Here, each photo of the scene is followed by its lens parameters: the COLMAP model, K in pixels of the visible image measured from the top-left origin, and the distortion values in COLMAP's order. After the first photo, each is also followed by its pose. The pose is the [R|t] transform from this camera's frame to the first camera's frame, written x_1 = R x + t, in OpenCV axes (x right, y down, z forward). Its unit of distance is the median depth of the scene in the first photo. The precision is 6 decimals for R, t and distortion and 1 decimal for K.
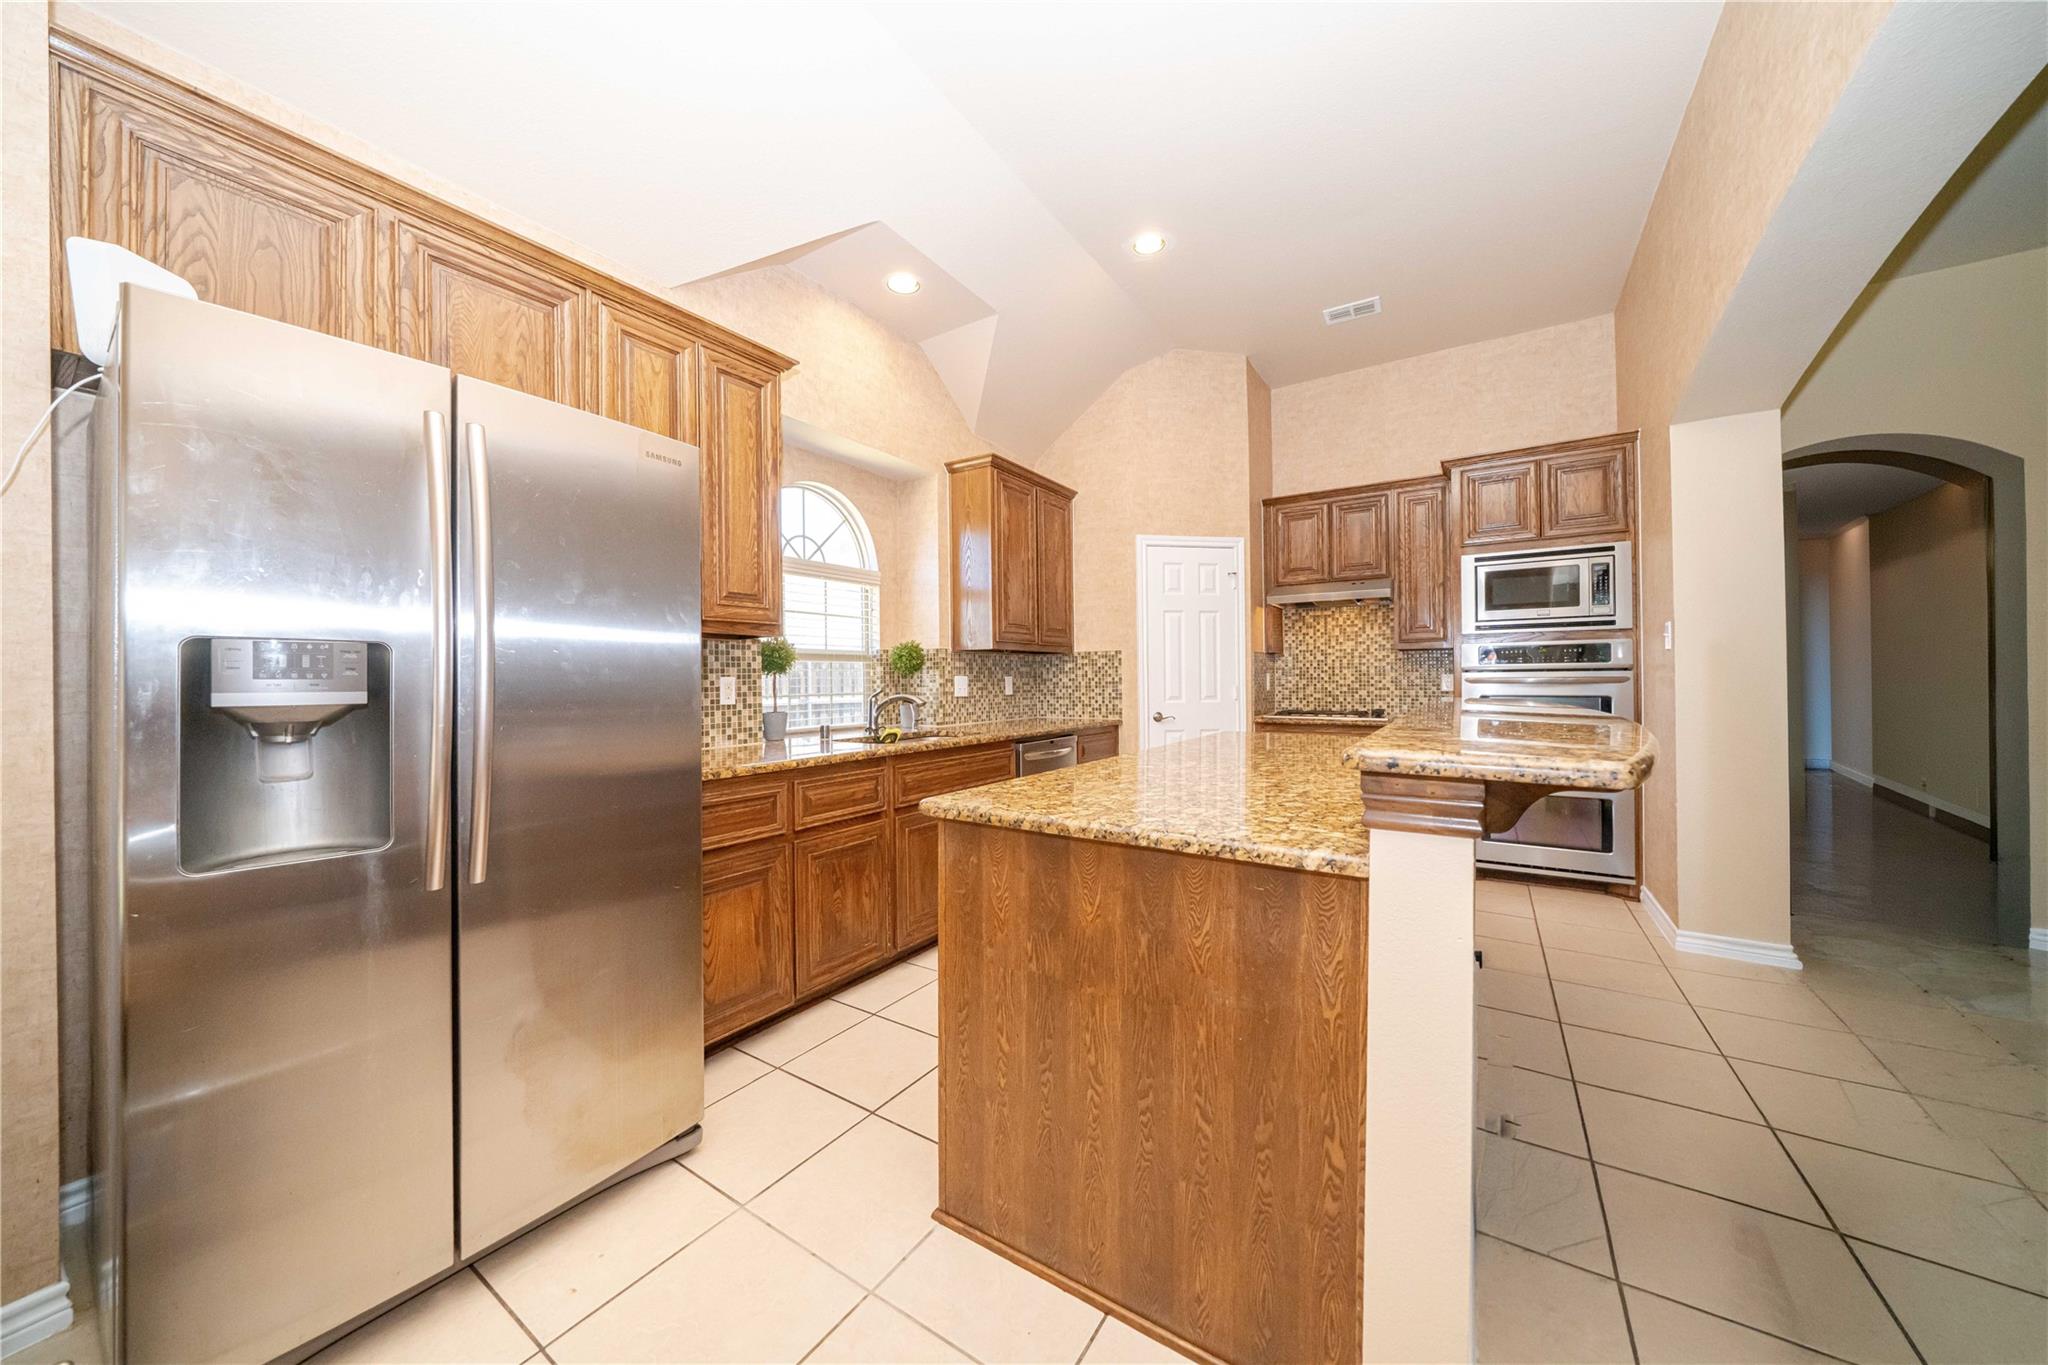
lens RADIAL K [[692.7, 0, 1029.6], [0, 692.7, 676.6], [0, 0, 1]] dist [-0.000722, -0.000029]
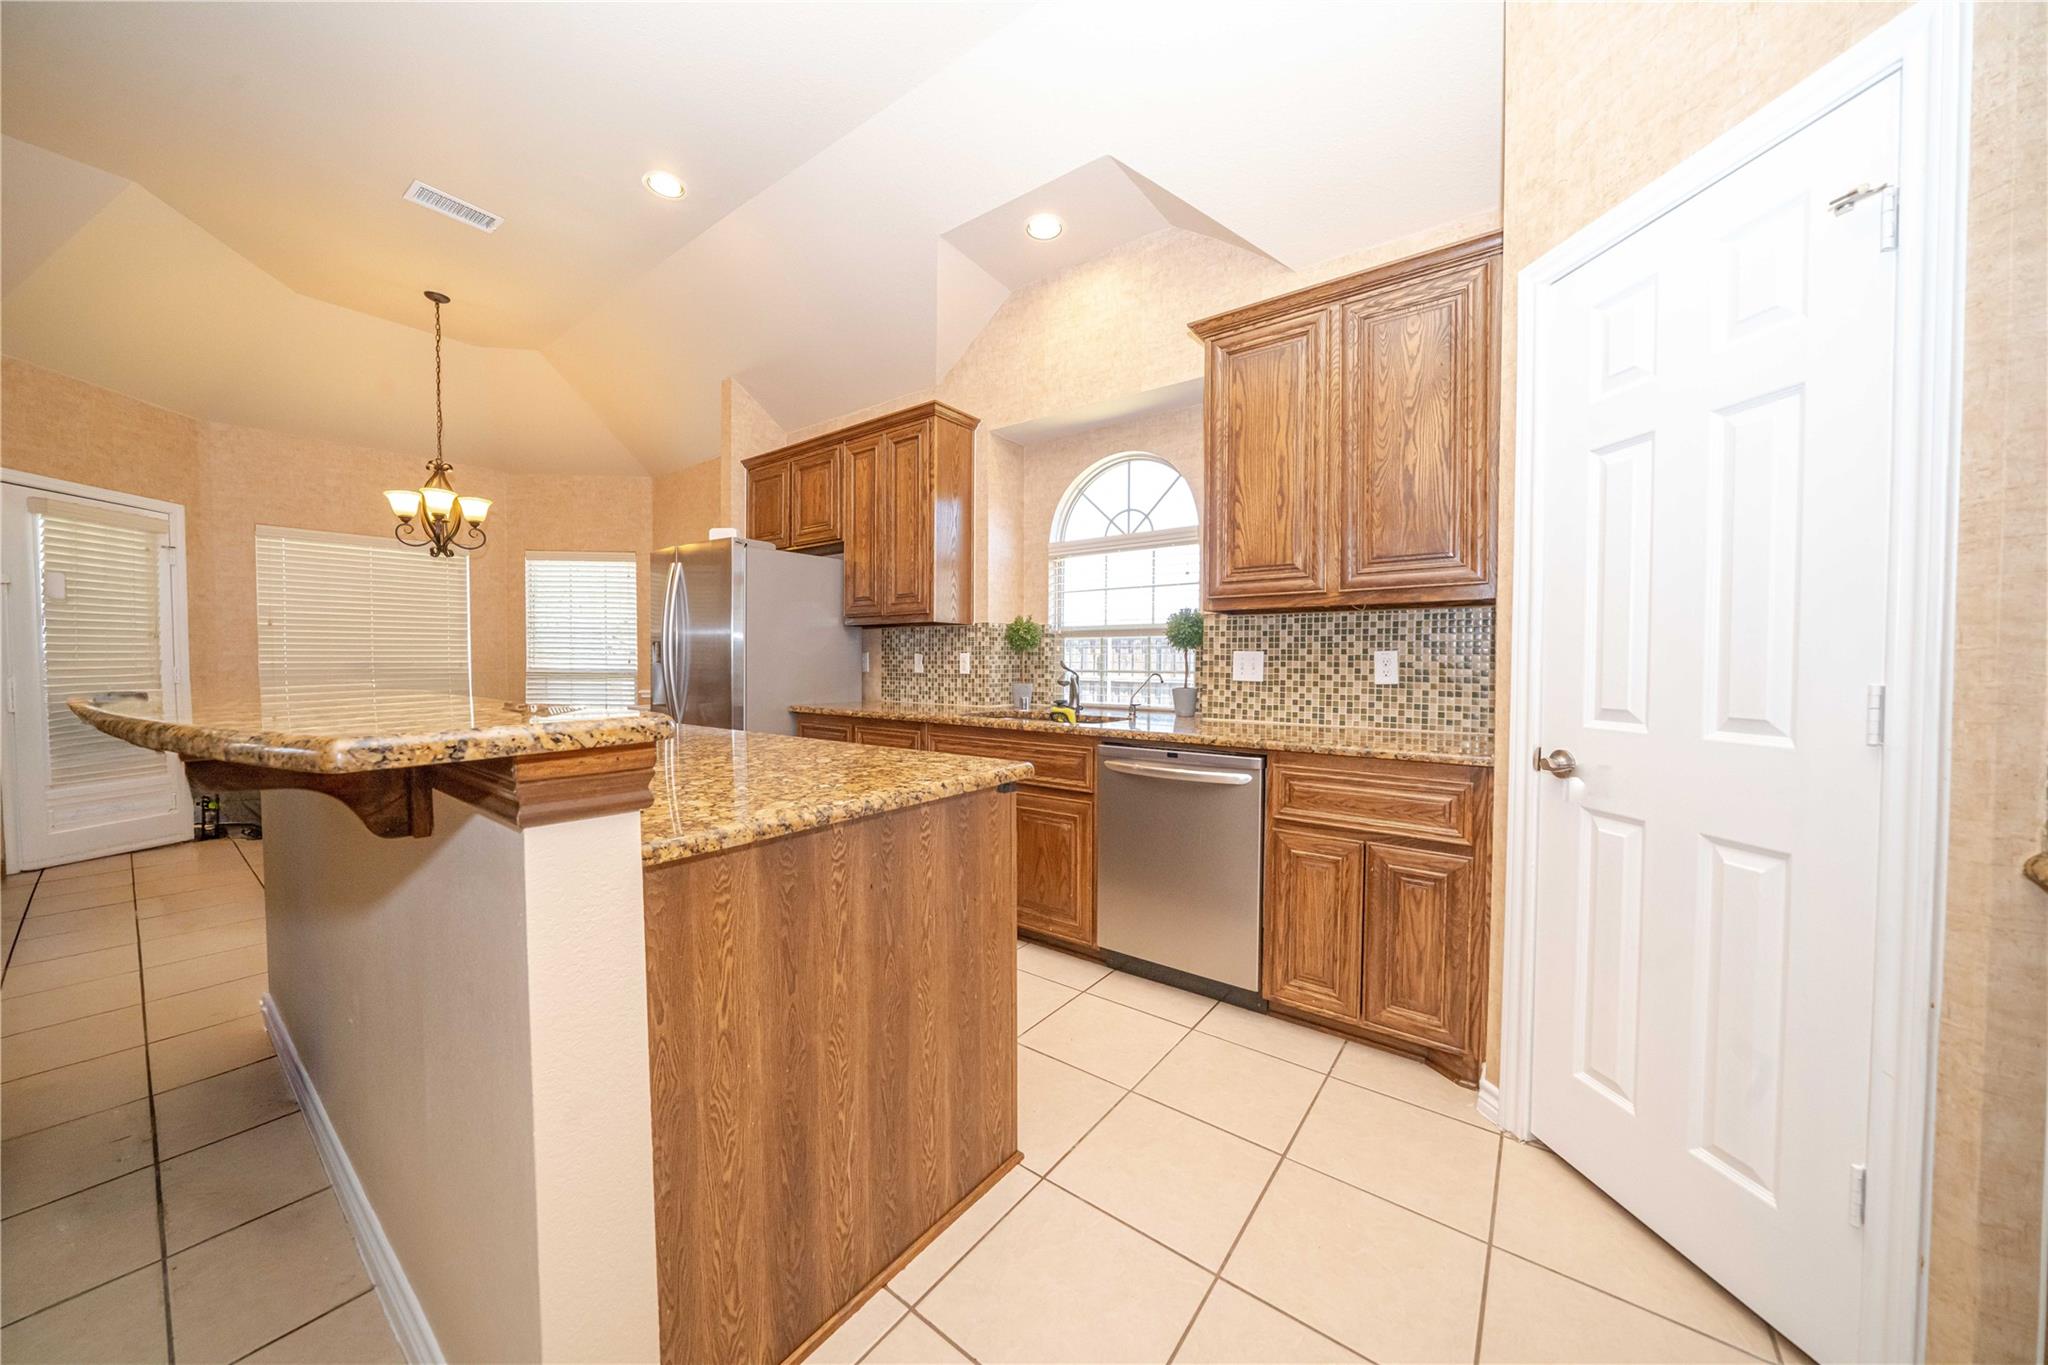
lens RADIAL K [[692.7, 0, 1029.4], [0, 692.7, 669.8], [0, 0, 1]] dist [-0.000722, -0.000029]
pose [[-0.077194, 0.021126, -0.996792, 0.594195], [0.001296, 0.999777, 0.021089, 0.002990], [0.997015, 0.000336, -0.077204, 0.827175]]
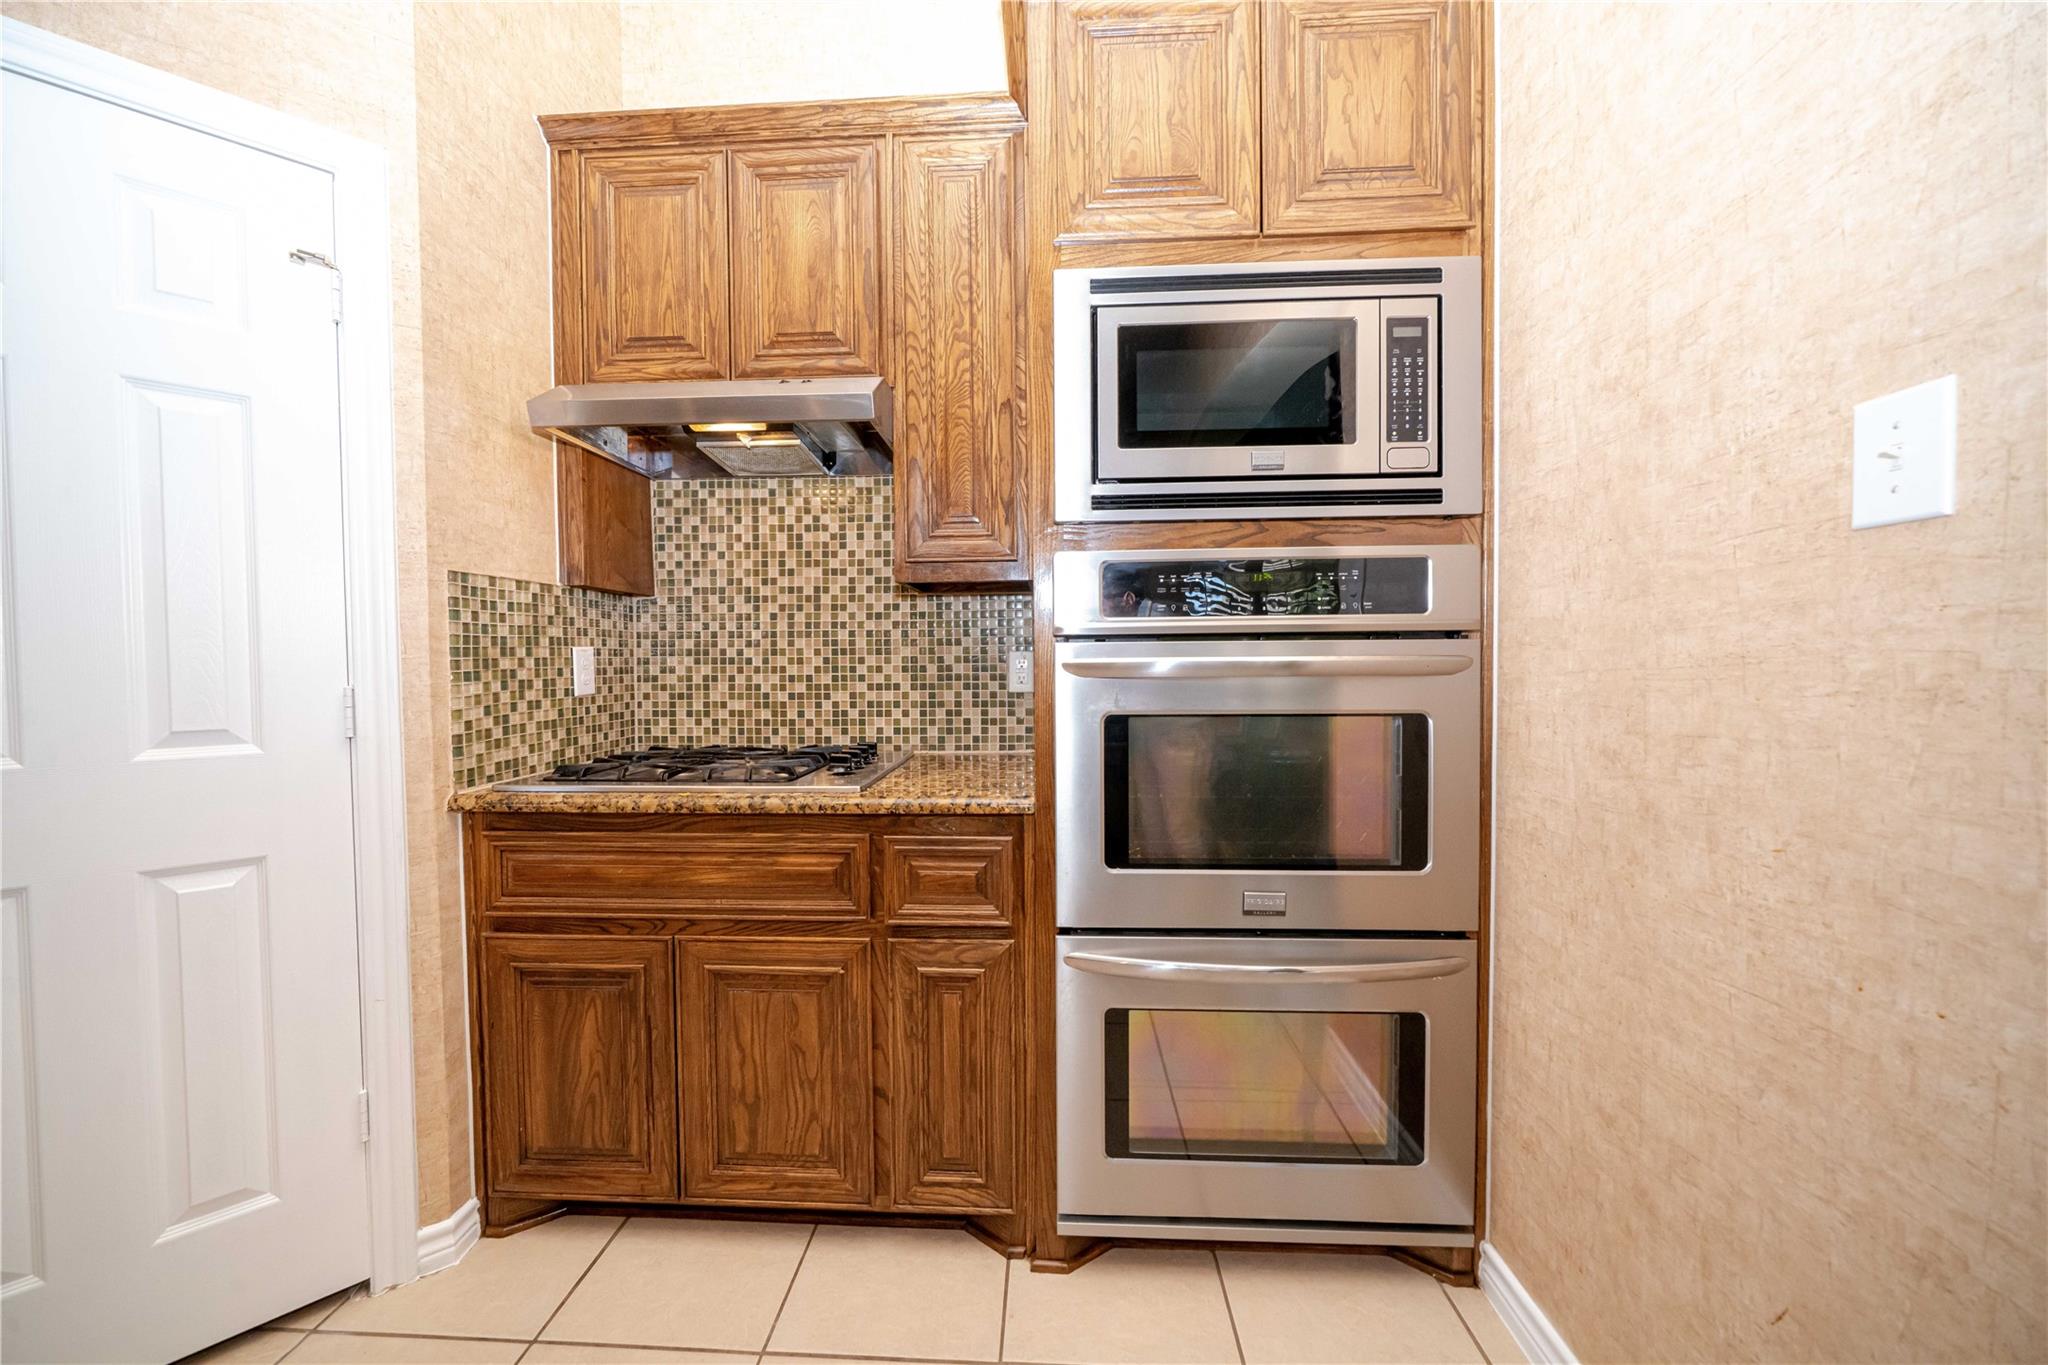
lens RADIAL K [[692.7, 0, 1017.3], [0, 692.7, 673.8], [0, 0, 1]] dist [-0.000722, -0.000029]
pose [[0.867786, -0.008804, 0.496859, 0.447540], [-0.001194, 0.999803, 0.019802, 0.002191], [-0.496936, -0.017778, 0.867605, 0.726780]]
